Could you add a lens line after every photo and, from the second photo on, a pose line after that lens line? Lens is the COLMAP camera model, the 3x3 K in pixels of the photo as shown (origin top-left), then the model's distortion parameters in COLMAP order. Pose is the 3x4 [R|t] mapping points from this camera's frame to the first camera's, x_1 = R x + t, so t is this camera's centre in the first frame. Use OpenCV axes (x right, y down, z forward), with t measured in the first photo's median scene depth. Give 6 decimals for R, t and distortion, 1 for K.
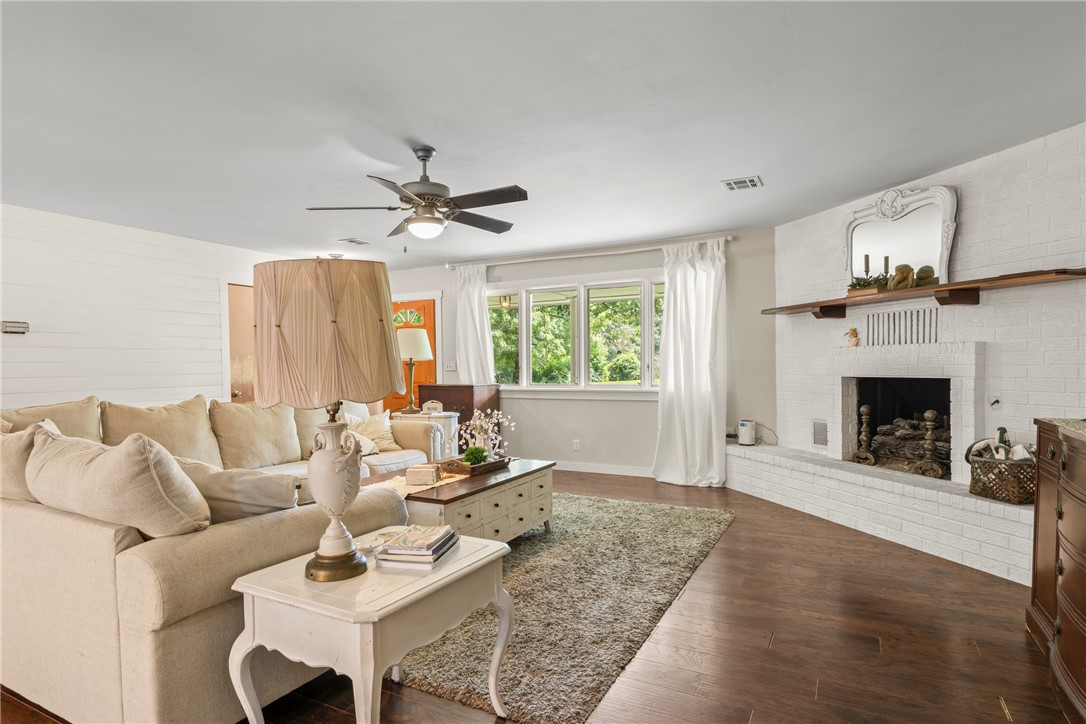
lens RADIAL K [[589.1, 0, 542.5], [0, 589.1, 370.1], [0, 0, 1]] dist [0.007043, -0.001994]
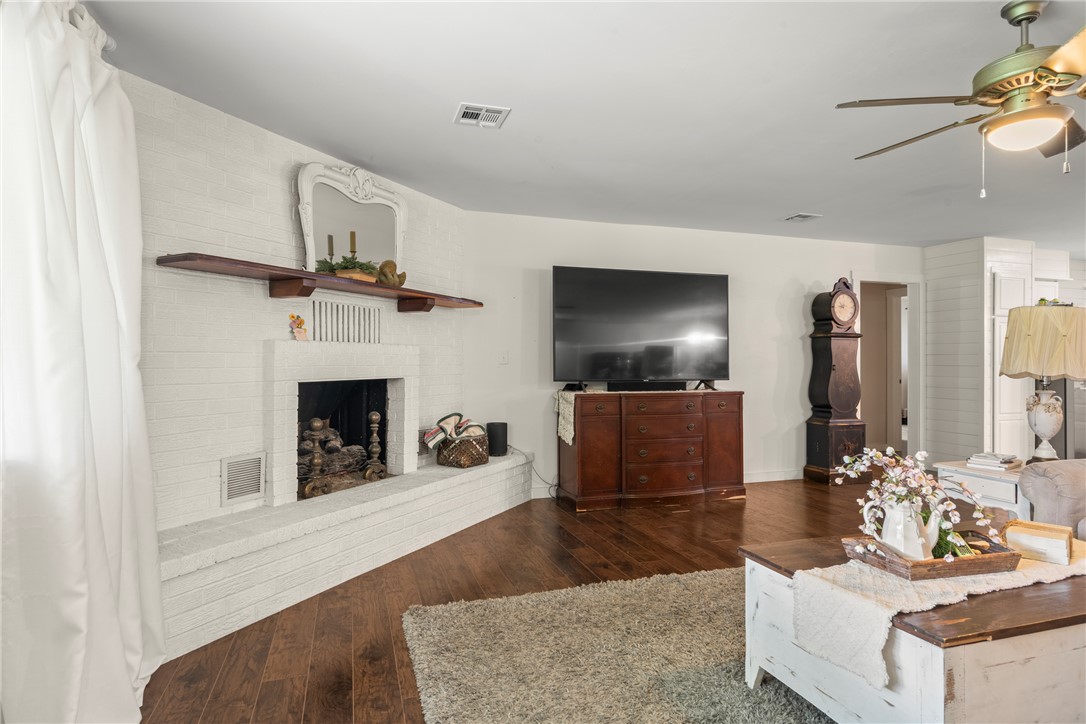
lens RADIAL K [[589.1, 0, 535.7], [0, 589.1, 358.6], [0, 0, 1]] dist [0.007043, -0.001994]
pose [[-0.717805, 0.014812, 0.696087, -0.193173], [0.013232, 0.999883, -0.007631, -0.008684], [-0.696119, 0.003733, -0.717917, 1.340018]]
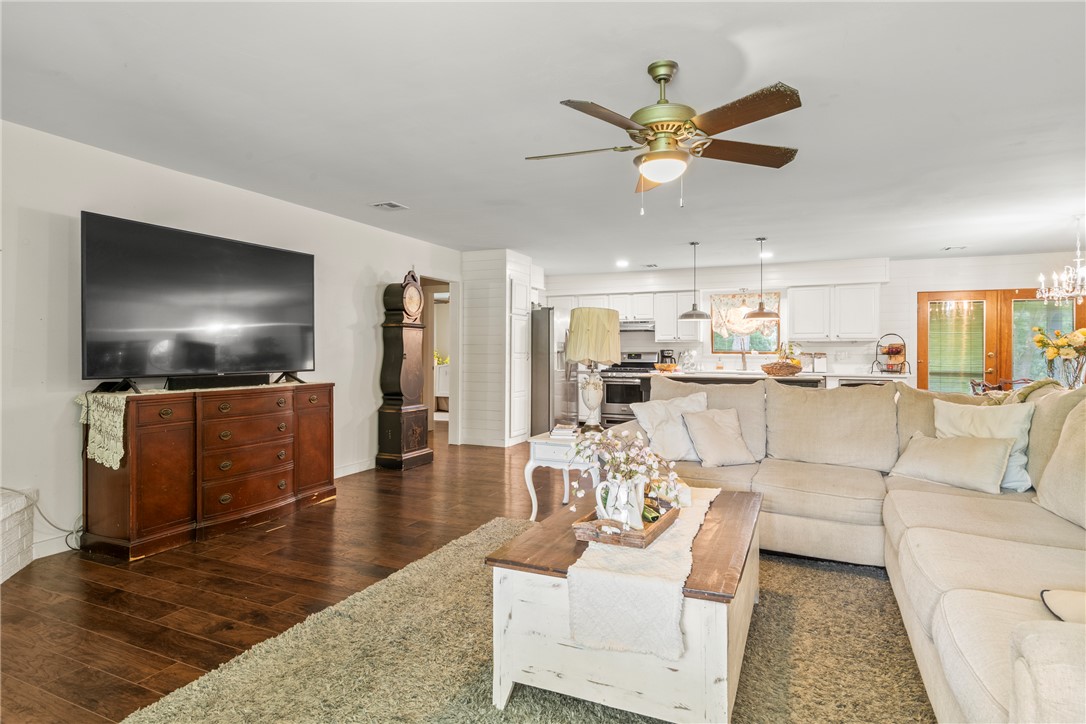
lens RADIAL K [[589.1, 0, 535.7], [0, 589.1, 344.9], [0, 0, 1]] dist [0.007043, -0.001994]
pose [[-0.998455, 0.010640, -0.054531, 0.006219], [0.010728, 0.999942, -0.001327, -0.011232], [0.054513, -0.001910, -0.998511, 1.314208]]
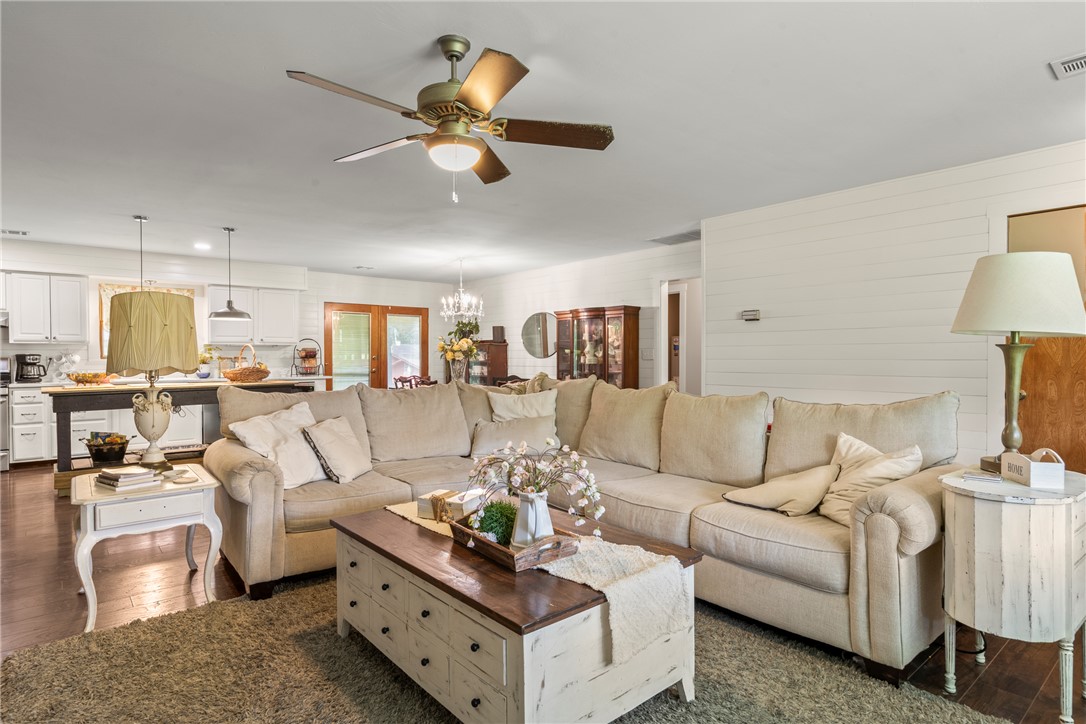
lens RADIAL K [[589.1, 0, 535.8], [0, 589.1, 361.3], [0, 0, 1]] dist [0.007043, -0.001994]
pose [[-0.367944, 0.023531, -0.929550, 0.312080], [-0.000300, 0.999677, 0.025425, -0.011834], [0.929848, 0.009633, -0.367818, 1.013765]]
